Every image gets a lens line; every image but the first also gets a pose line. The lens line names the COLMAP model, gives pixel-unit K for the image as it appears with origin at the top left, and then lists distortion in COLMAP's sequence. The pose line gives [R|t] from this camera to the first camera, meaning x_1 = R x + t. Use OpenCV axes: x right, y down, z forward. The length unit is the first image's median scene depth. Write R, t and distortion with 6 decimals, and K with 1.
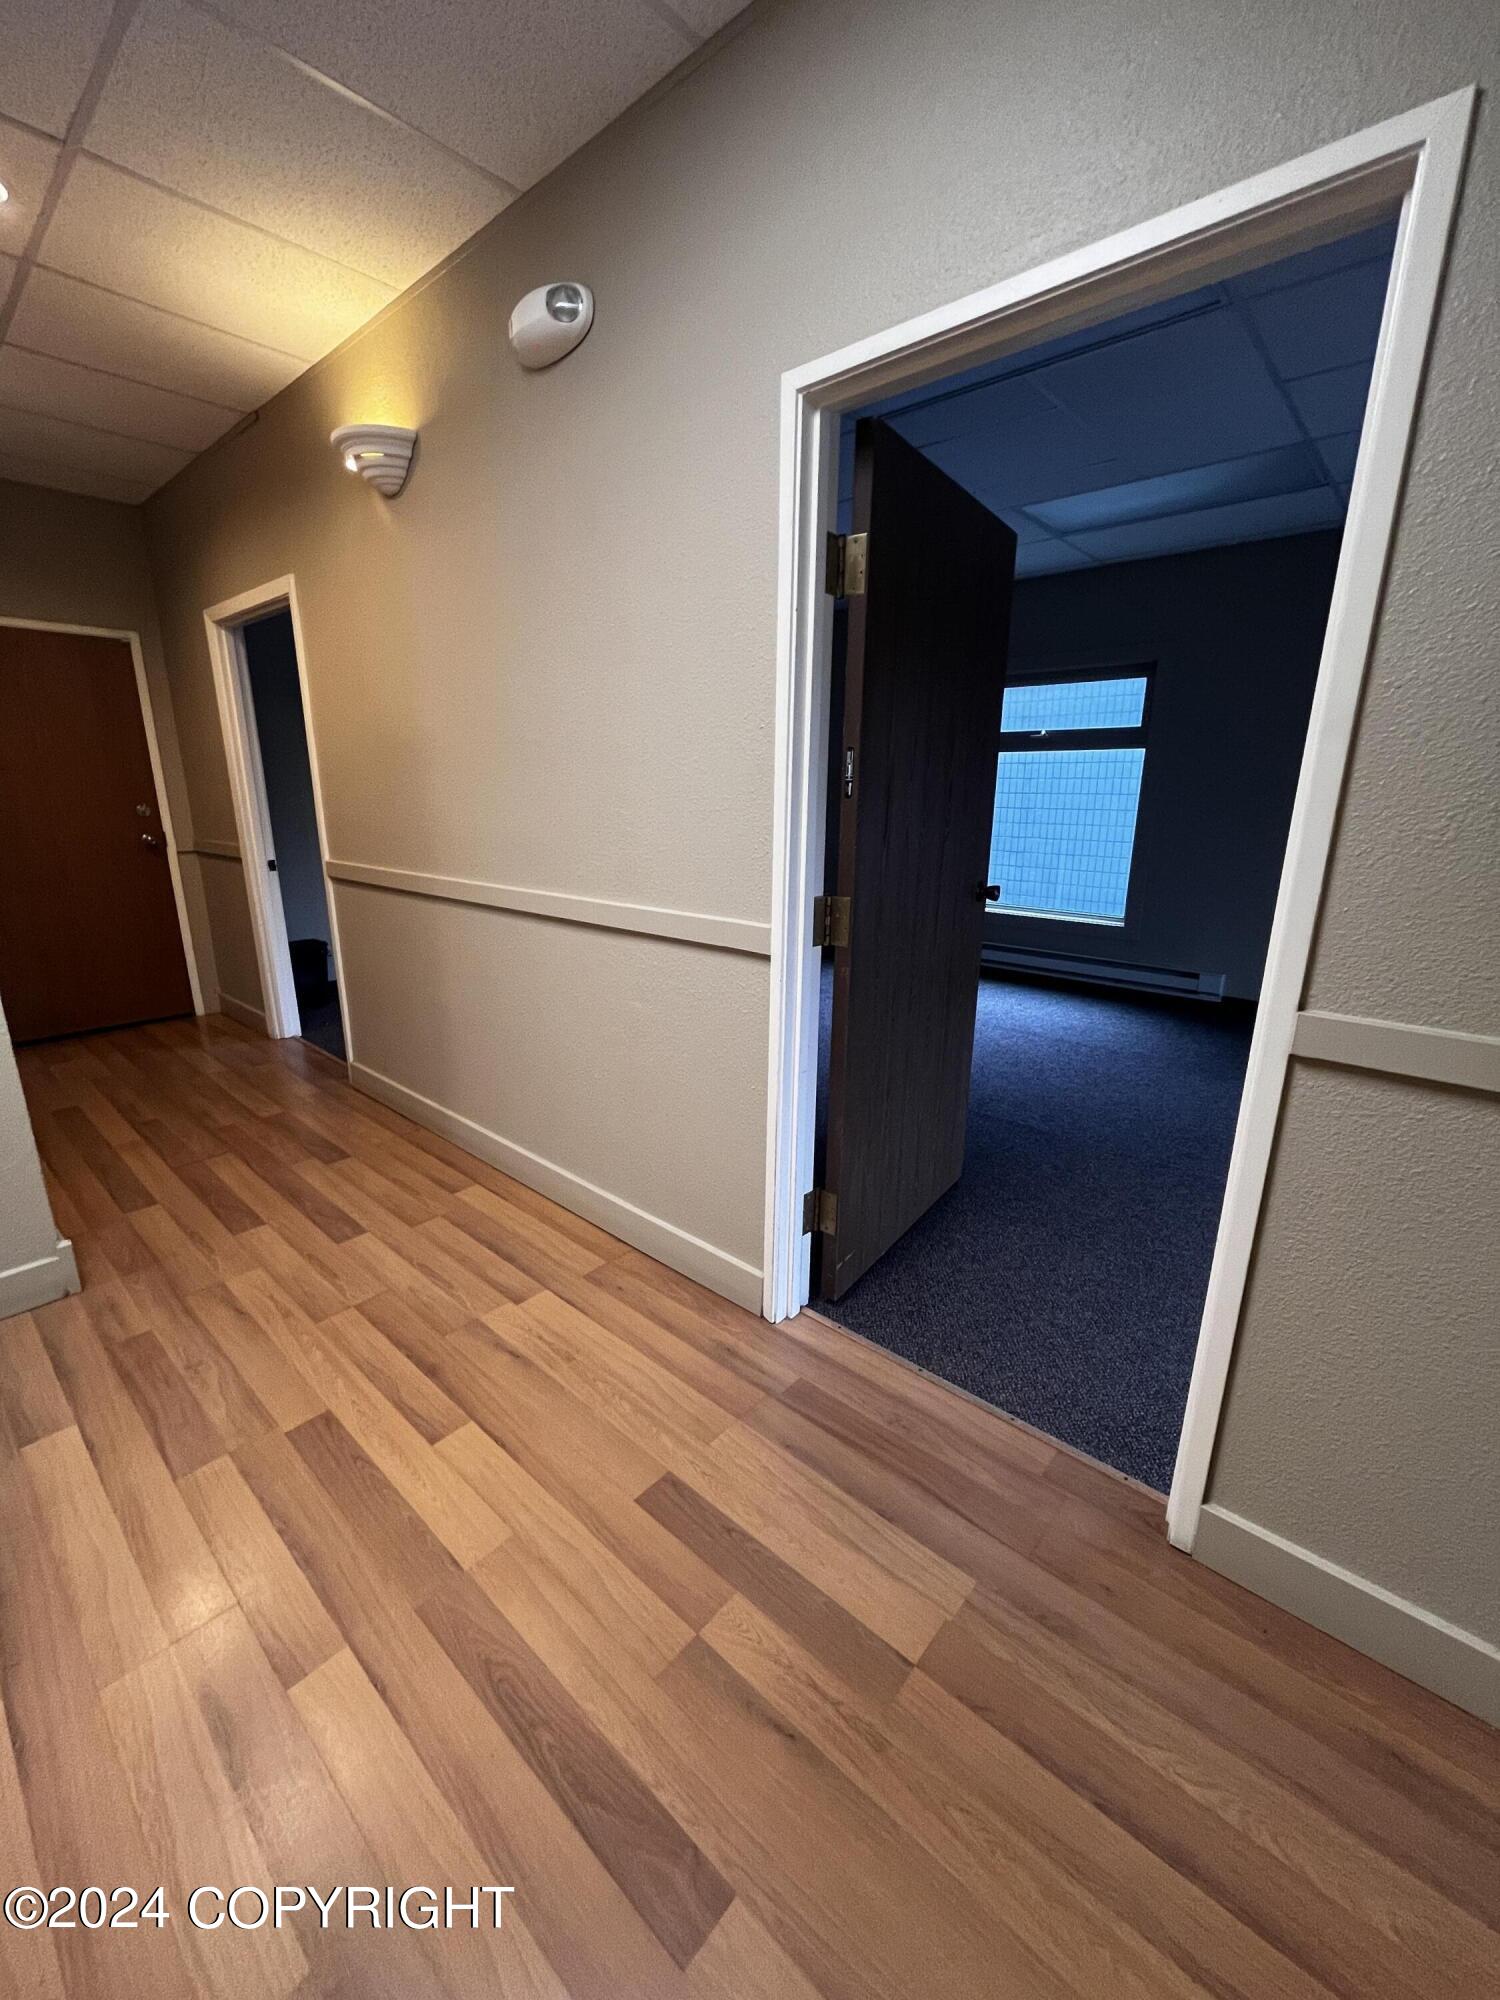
lens RADIAL K [[809.8, 0, 750.0], [0, 809.8, 999.9], [0, 0, 1]] dist [-0.003060, 0.000463]
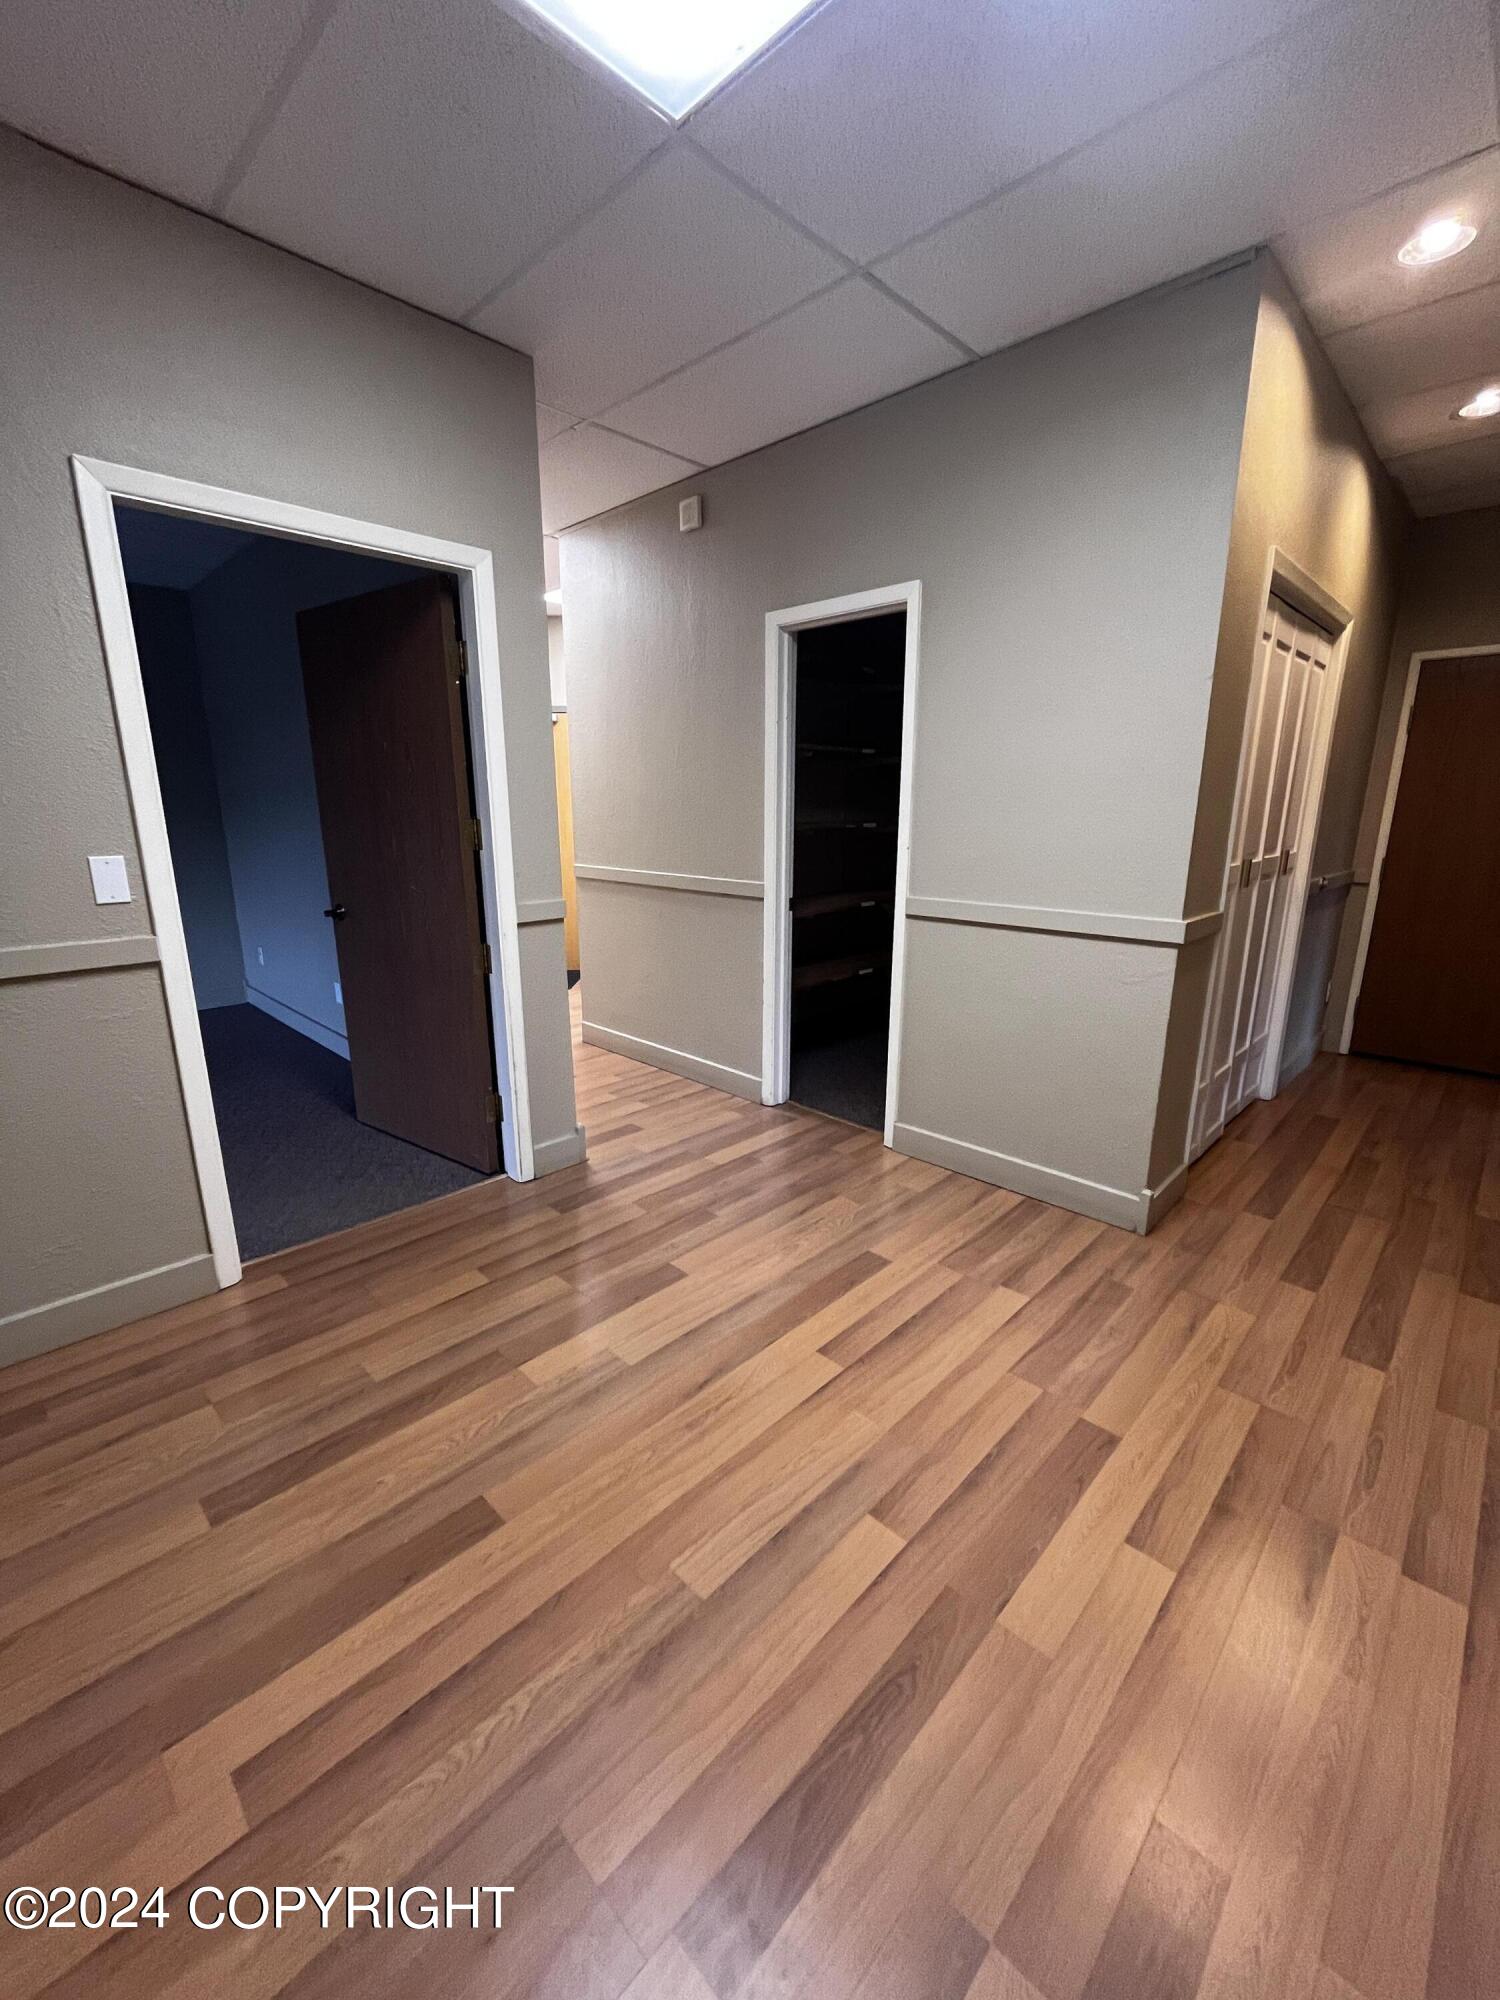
lens RADIAL K [[809.8, 0, 745.8], [0, 809.8, 1003.8], [0, 0, 1]] dist [-0.003060, 0.000463]
pose [[-0.046904, 0.227675, -0.972607, 0.310533], [-0.253884, 0.938987, 0.232049, -0.097566], [0.966097, 0.257814, 0.013761, 0.358424]]
